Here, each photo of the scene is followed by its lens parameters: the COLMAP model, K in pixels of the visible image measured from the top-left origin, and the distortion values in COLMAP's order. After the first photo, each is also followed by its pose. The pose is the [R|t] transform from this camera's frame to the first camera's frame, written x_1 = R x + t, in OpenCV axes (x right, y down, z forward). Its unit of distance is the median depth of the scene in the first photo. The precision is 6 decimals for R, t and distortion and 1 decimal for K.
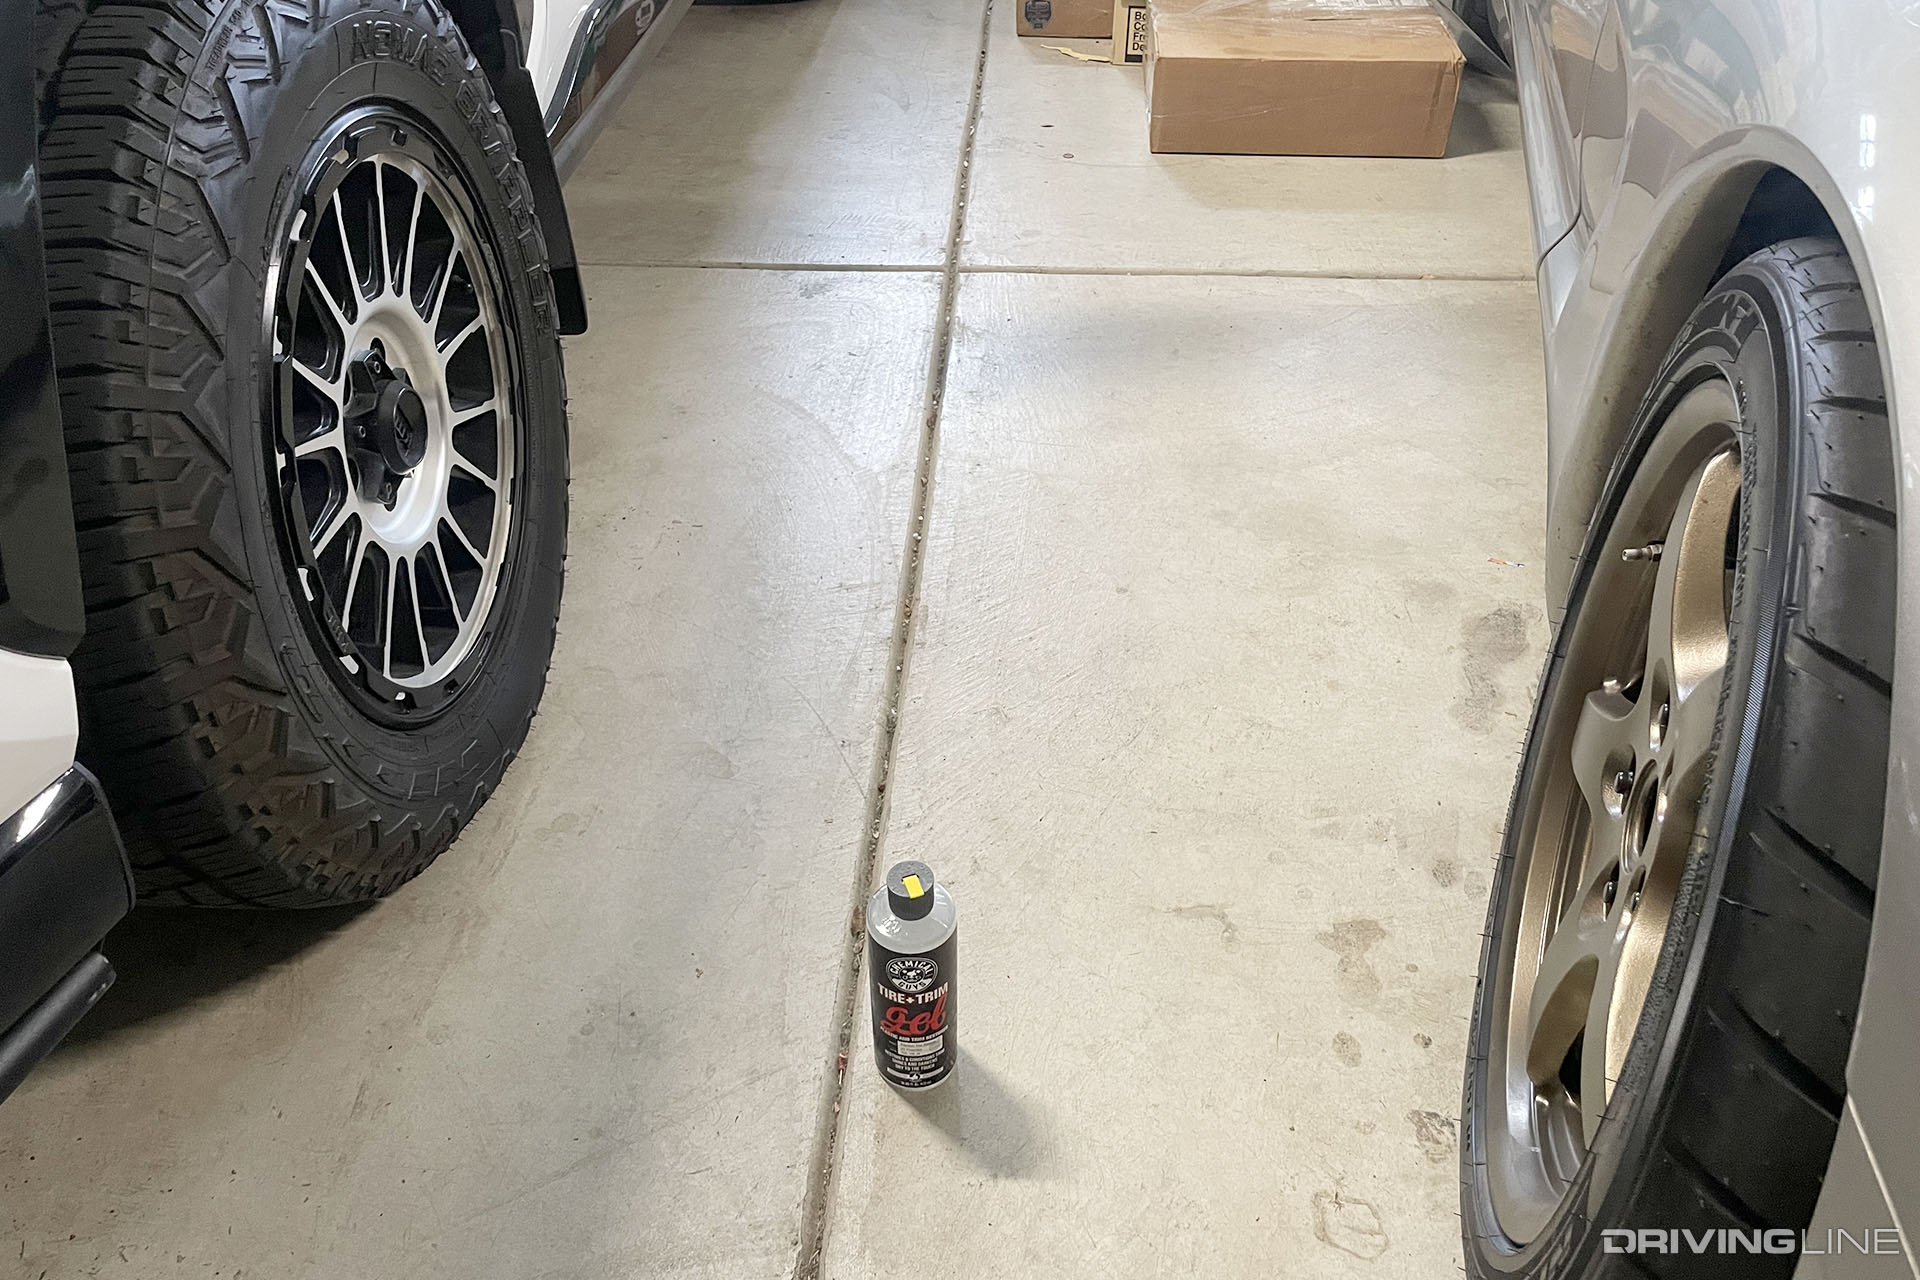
lens RADIAL K [[1458.1, 0, 965.5], [0, 1458.1, 632.7], [0, 0, 1]] dist [0.098073, -0.154469]
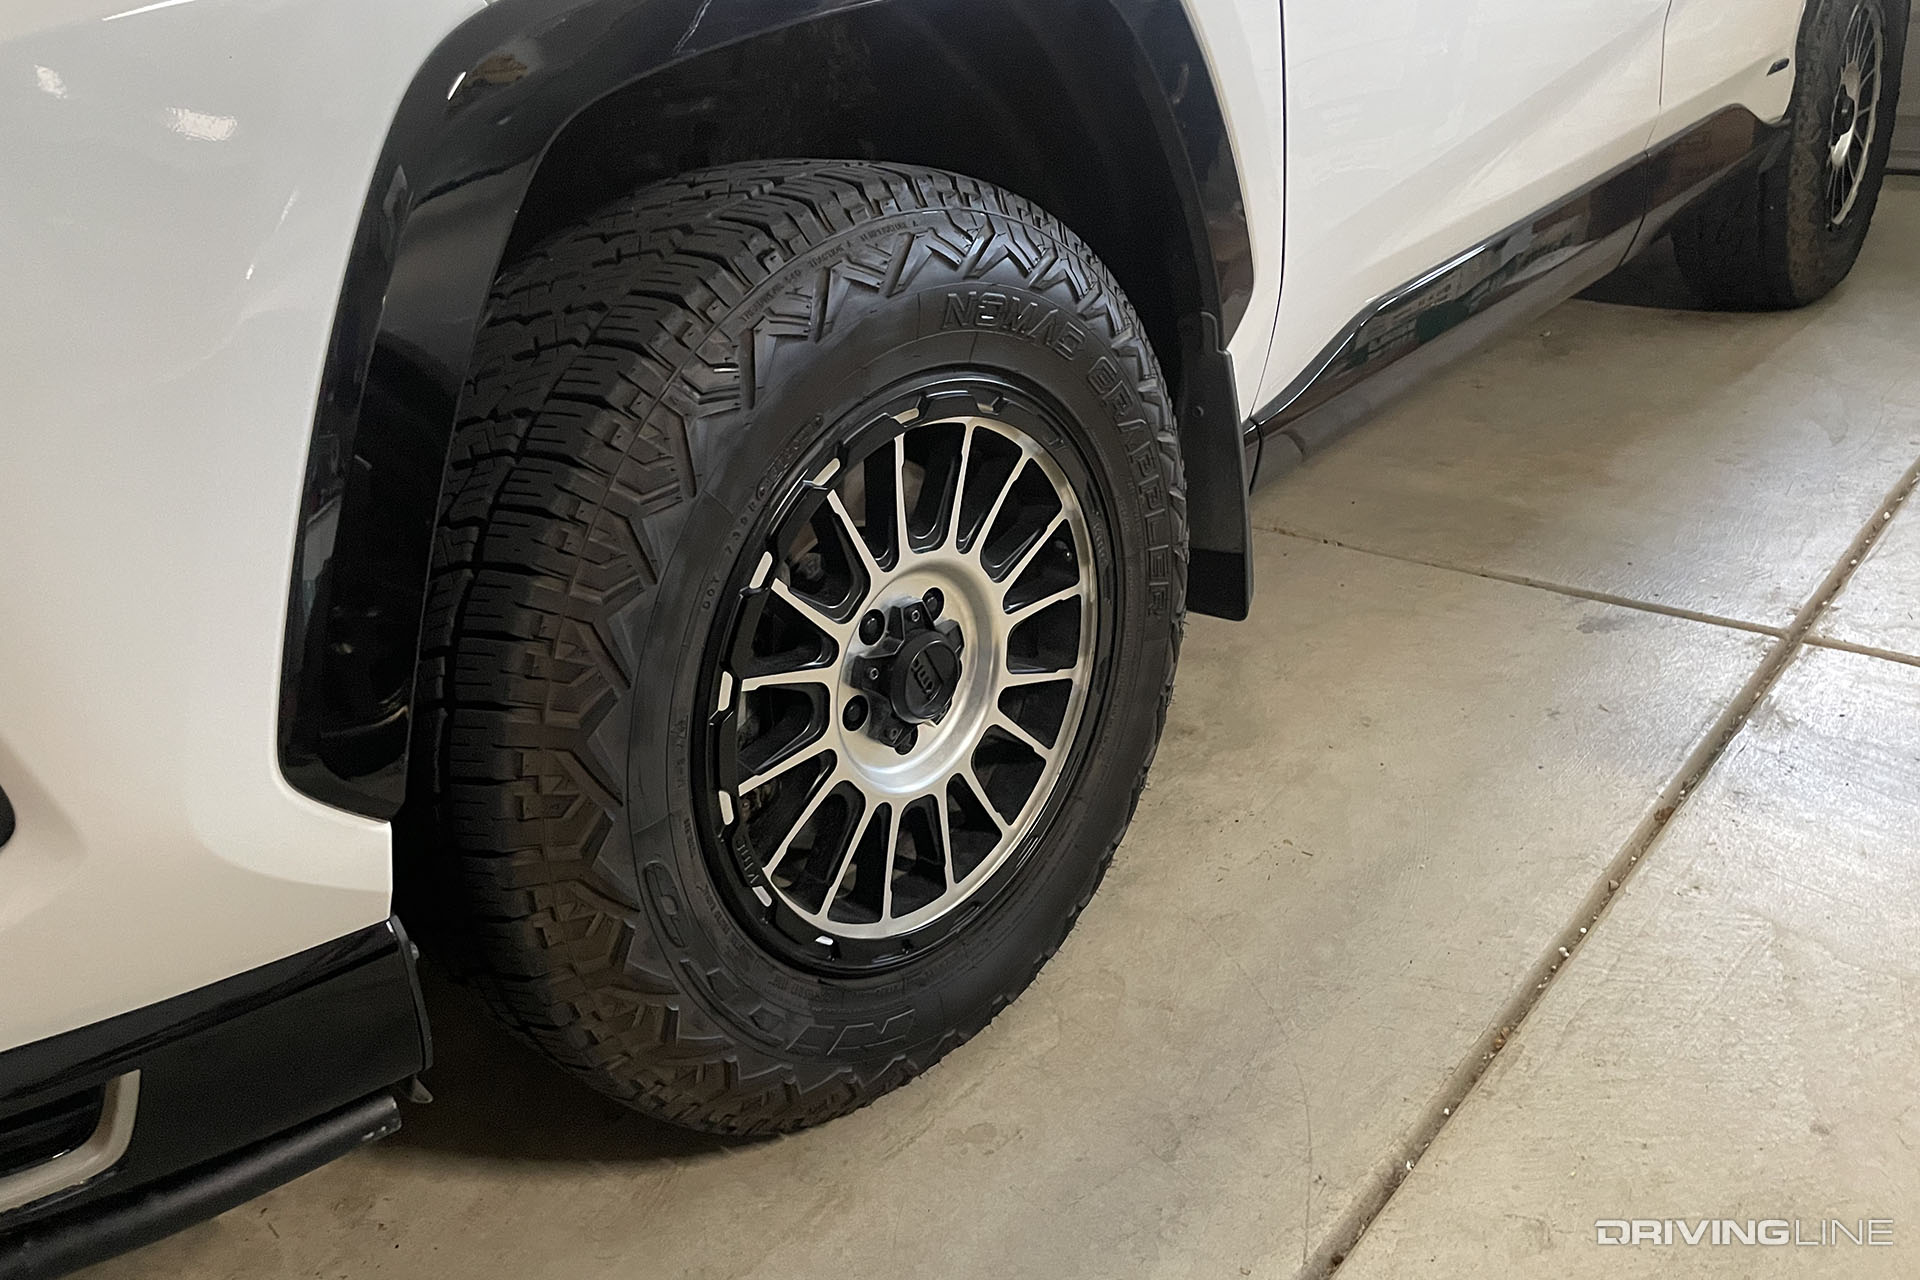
lens RADIAL K [[1458.1, 0, 965.5], [0, 1458.1, 632.7], [0, 0, 1]] dist [0.098073, -0.154469]
pose [[0.788104, 0.213855, -0.577199, 0.199131], [-0.309241, 0.948339, -0.070873, -0.108018], [0.532223, 0.234349, 0.813523, 0.213412]]
